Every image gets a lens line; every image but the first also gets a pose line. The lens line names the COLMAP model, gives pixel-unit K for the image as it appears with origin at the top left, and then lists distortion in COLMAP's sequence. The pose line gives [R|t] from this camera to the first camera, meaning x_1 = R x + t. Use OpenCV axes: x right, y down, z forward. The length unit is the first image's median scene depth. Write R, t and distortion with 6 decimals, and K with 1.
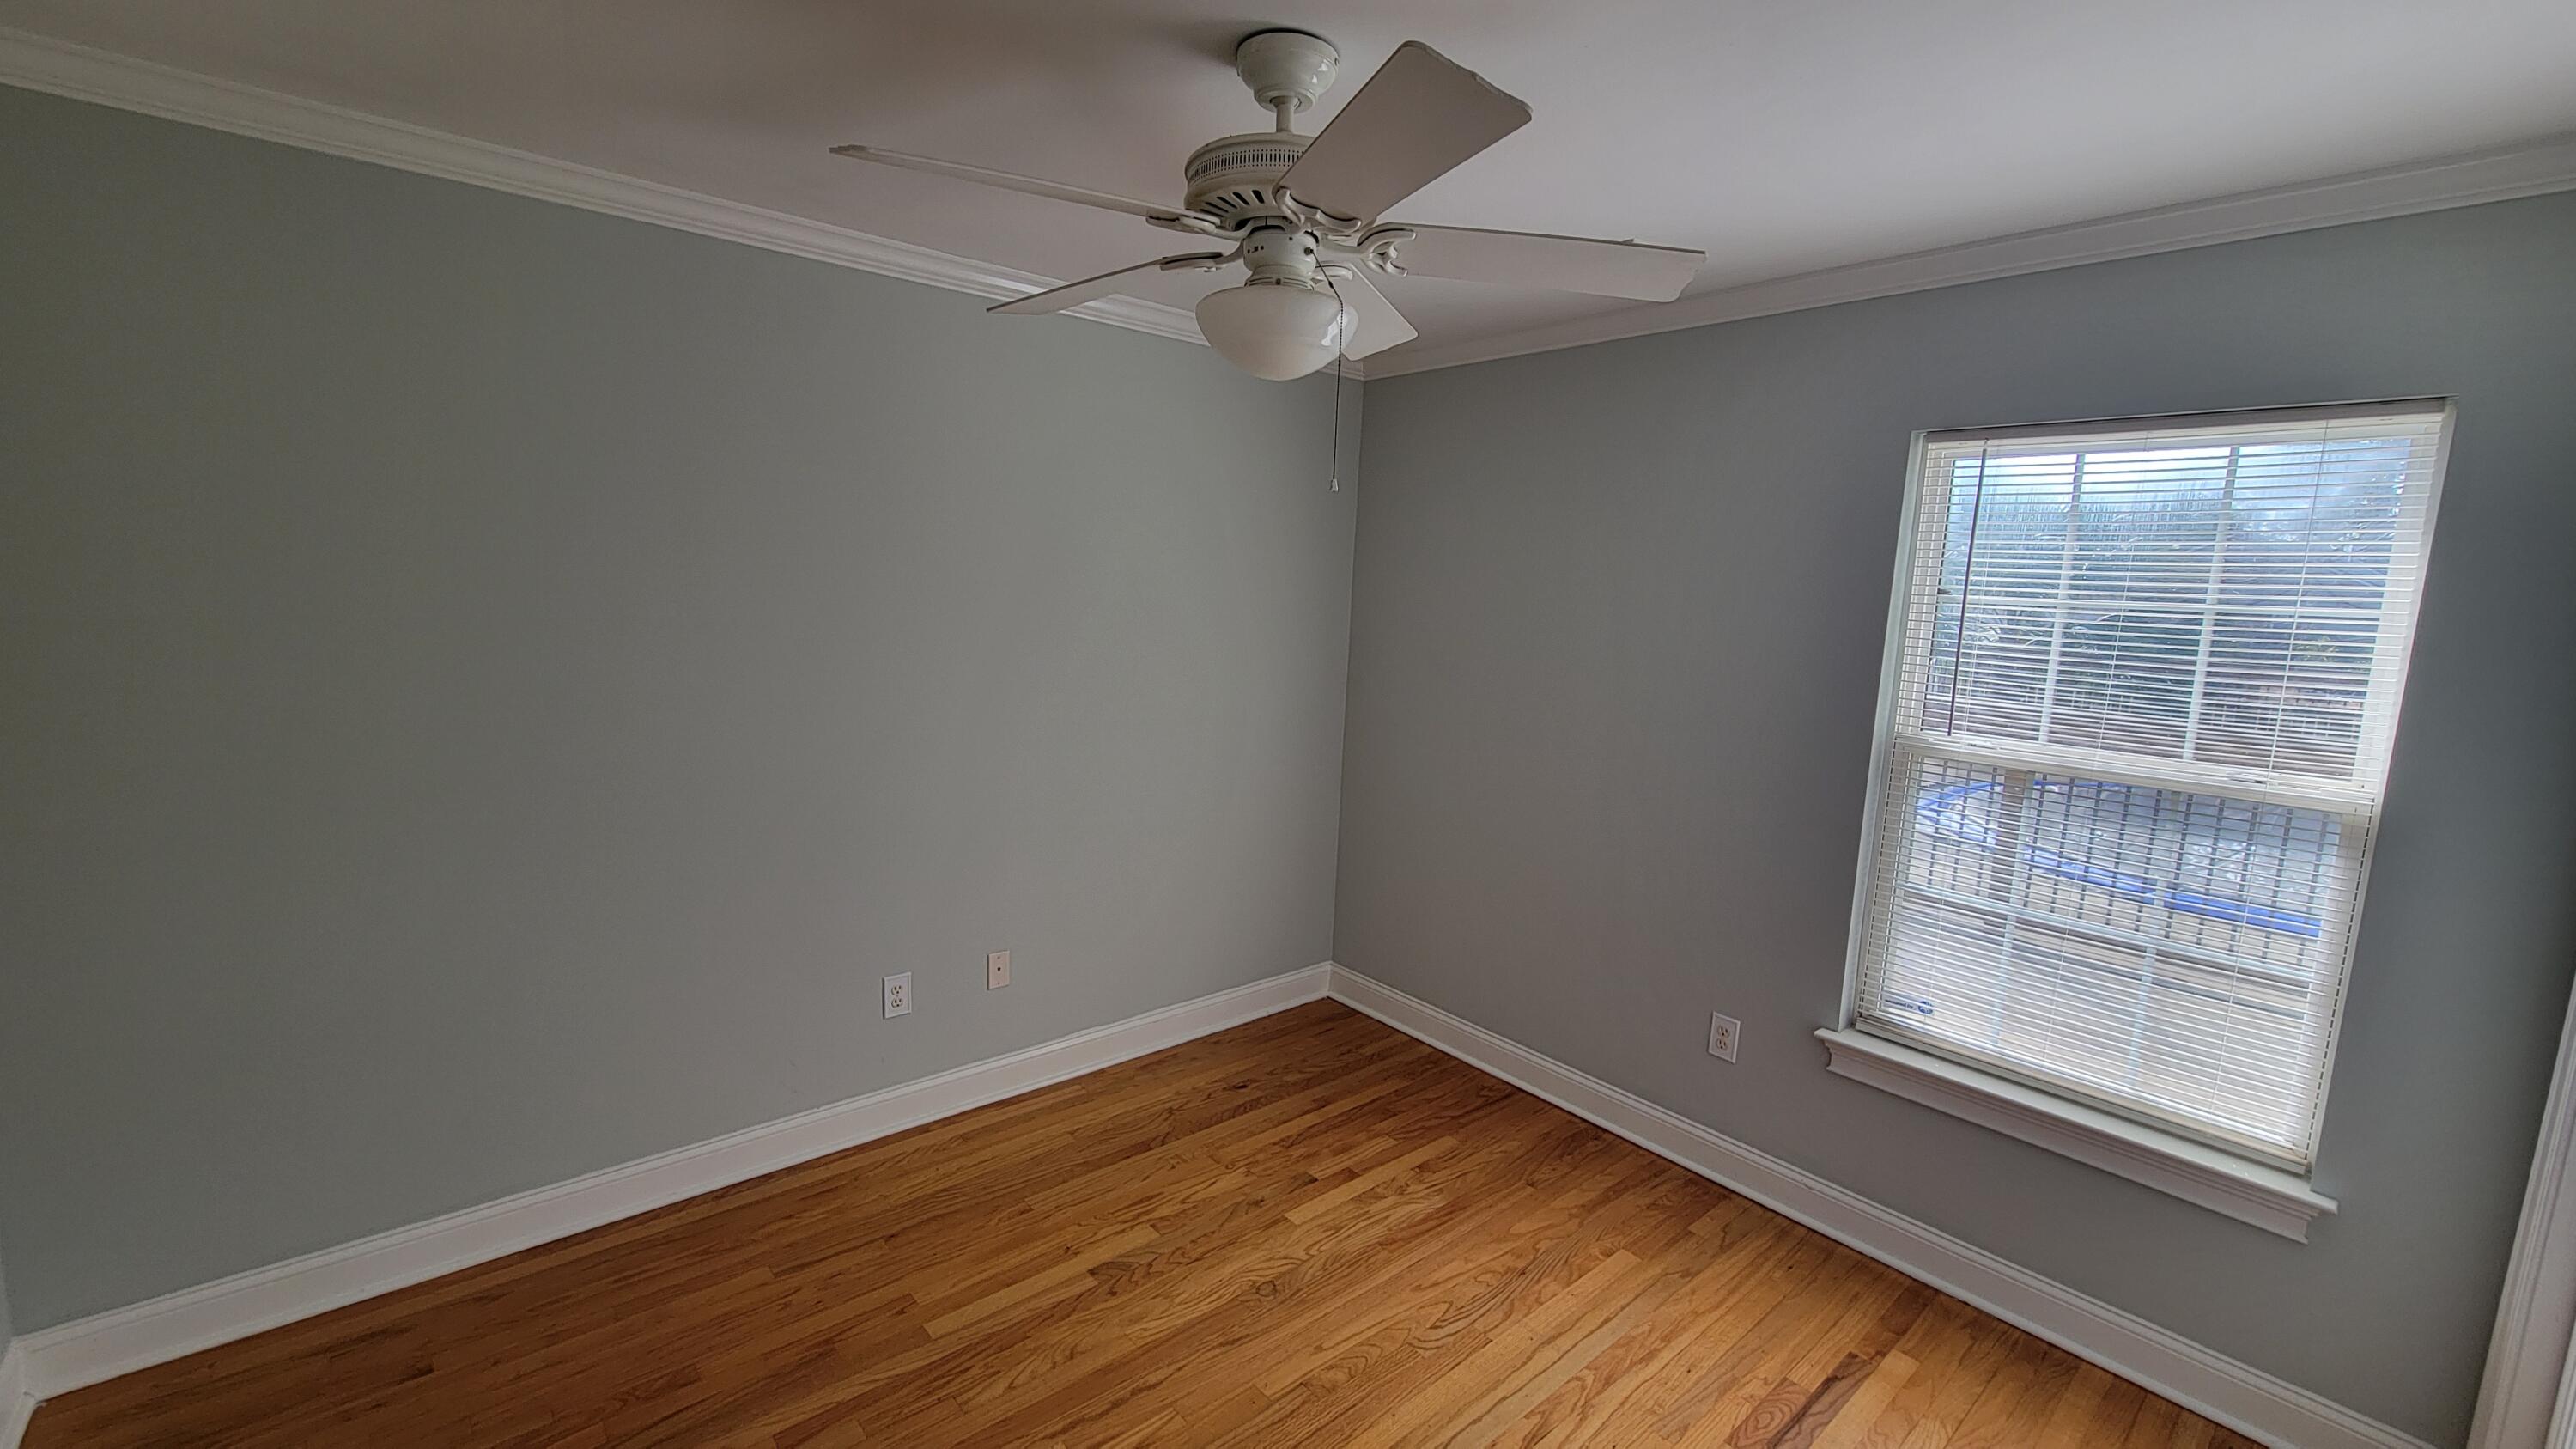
lens RADIAL K [[1048.0, 0, 1286.3], [0, 1048.0, 715.6], [0, 0, 1]] dist [0.000586, 0.000038]
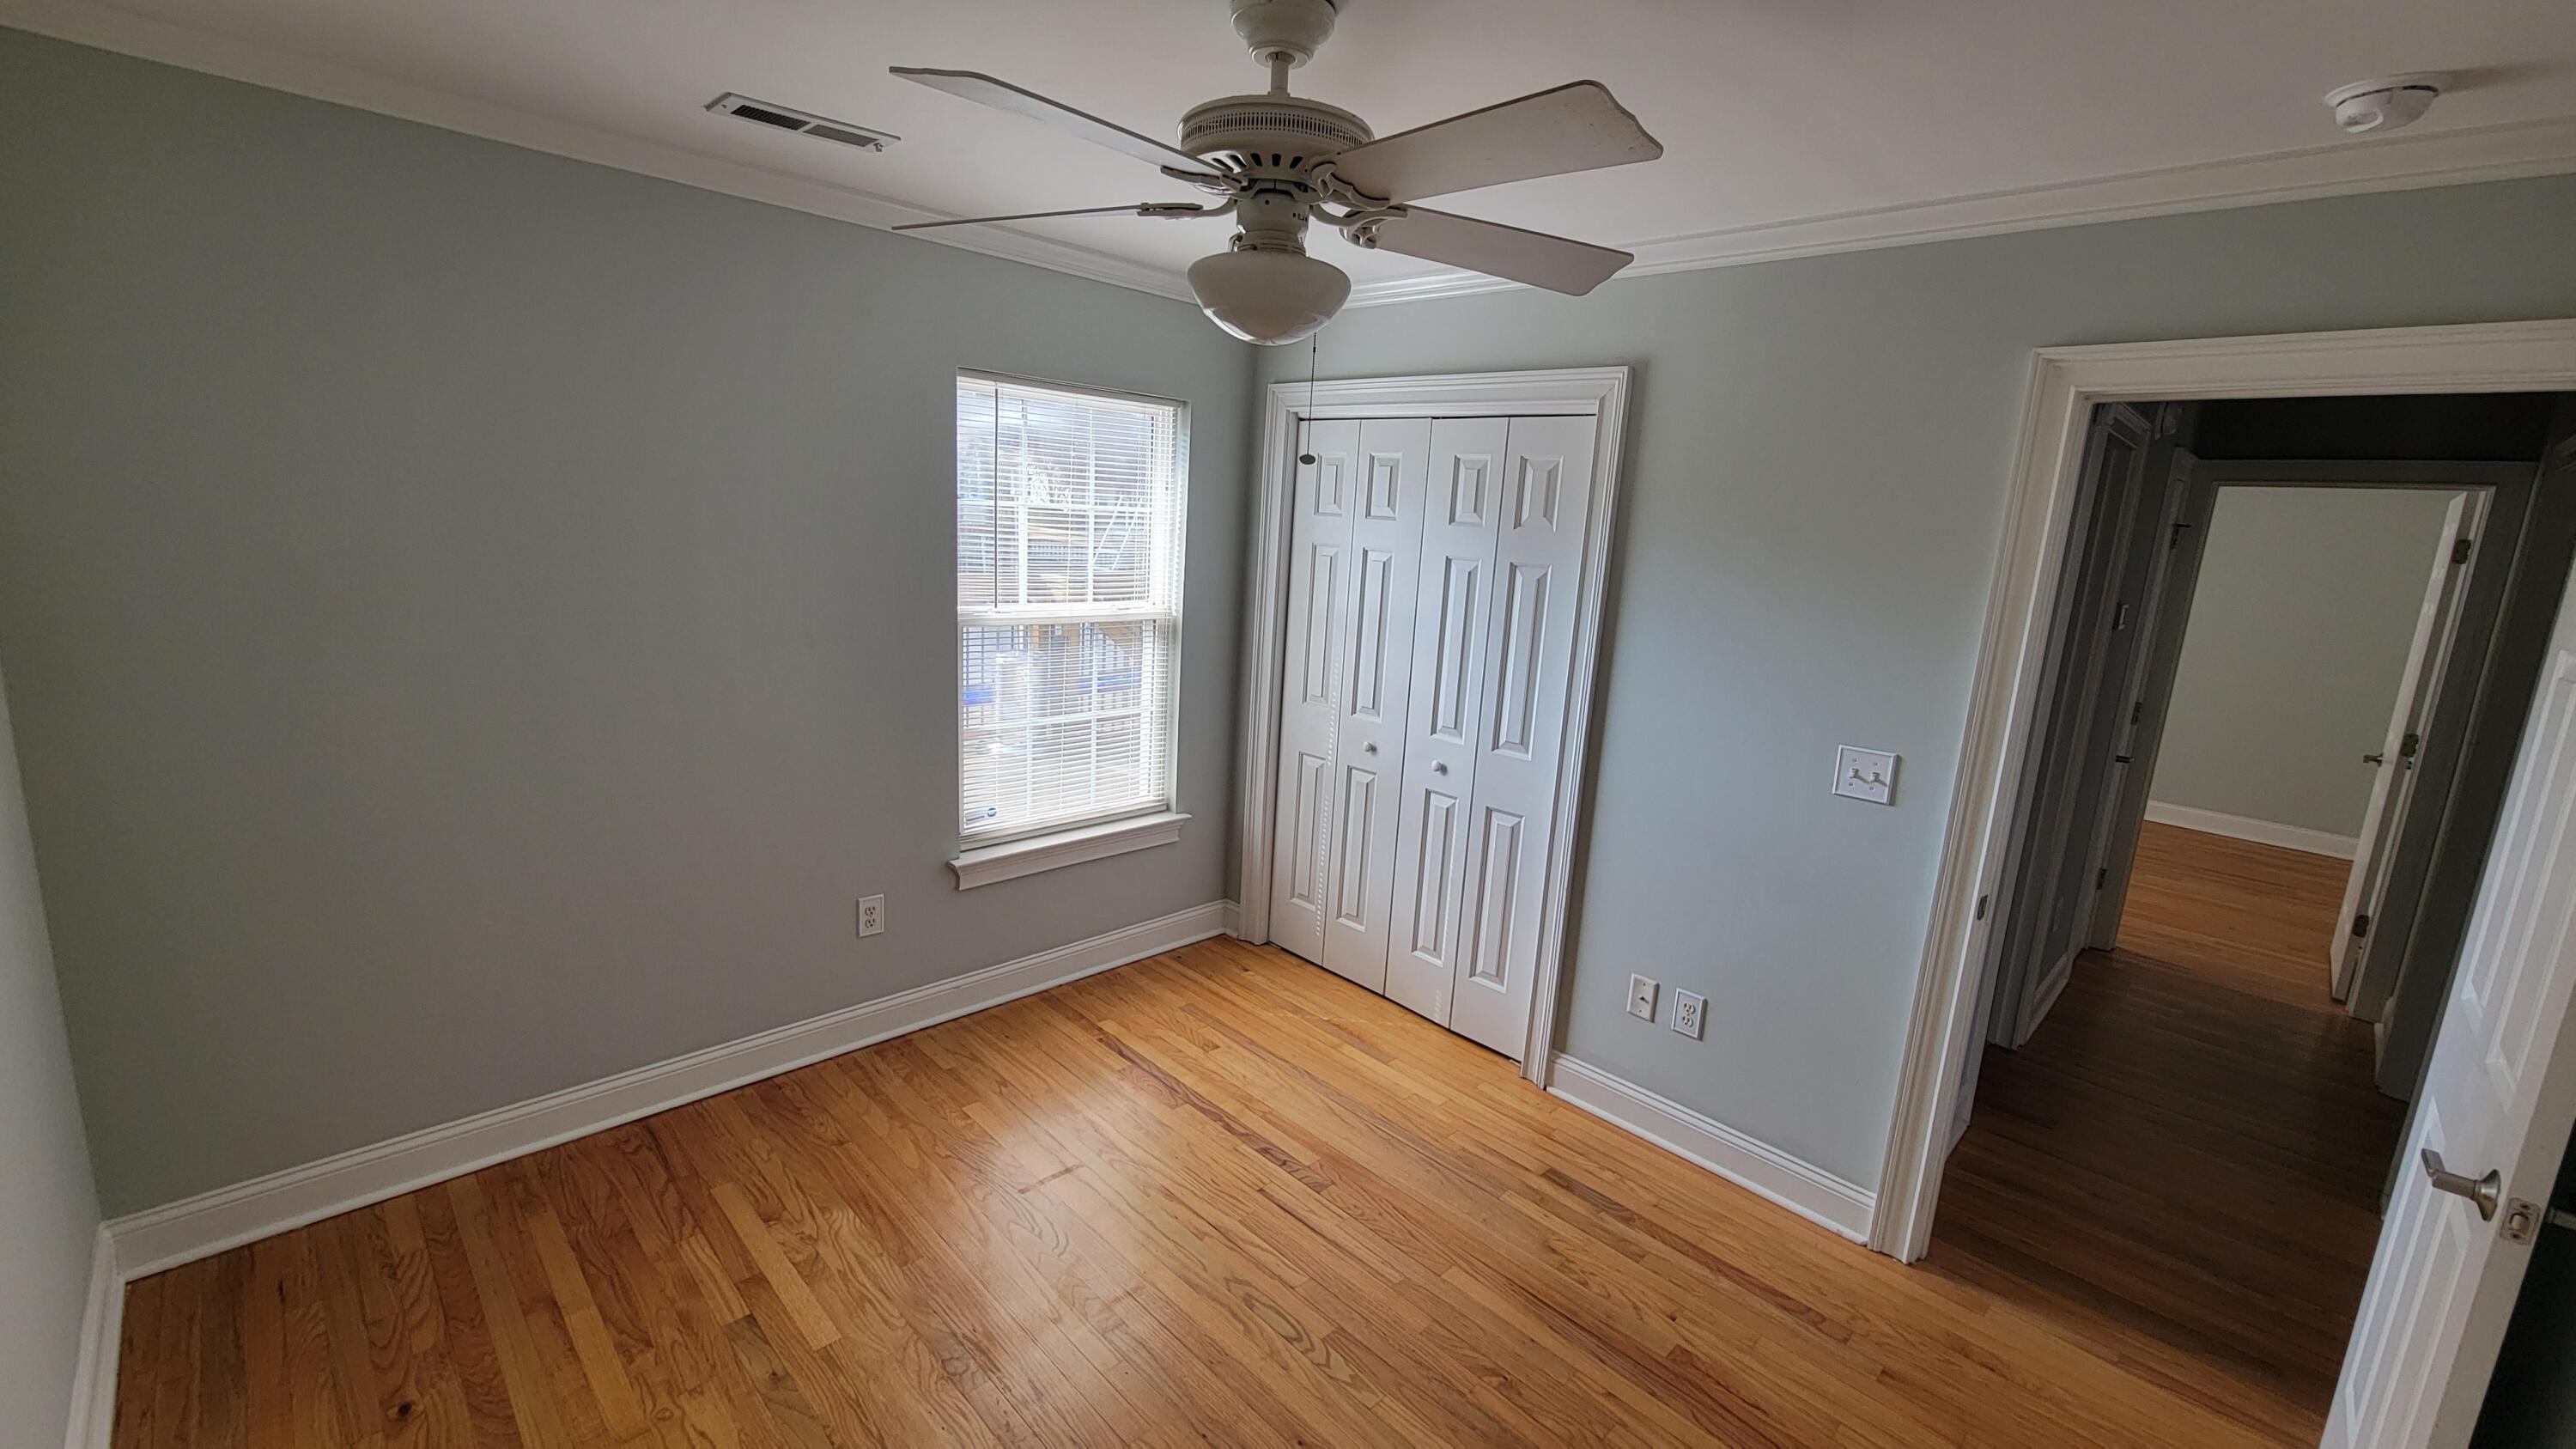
lens RADIAL K [[1048.0, 0, 1286.3], [0, 1048.0, 715.6], [0, 0, 1]] dist [0.000586, 0.000038]
pose [[-0.056456, -0.243459, 0.968267, -0.689154], [0.072004, 0.966295, 0.247161, -0.147763], [-0.995805, 0.083673, -0.037024, 0.676184]]
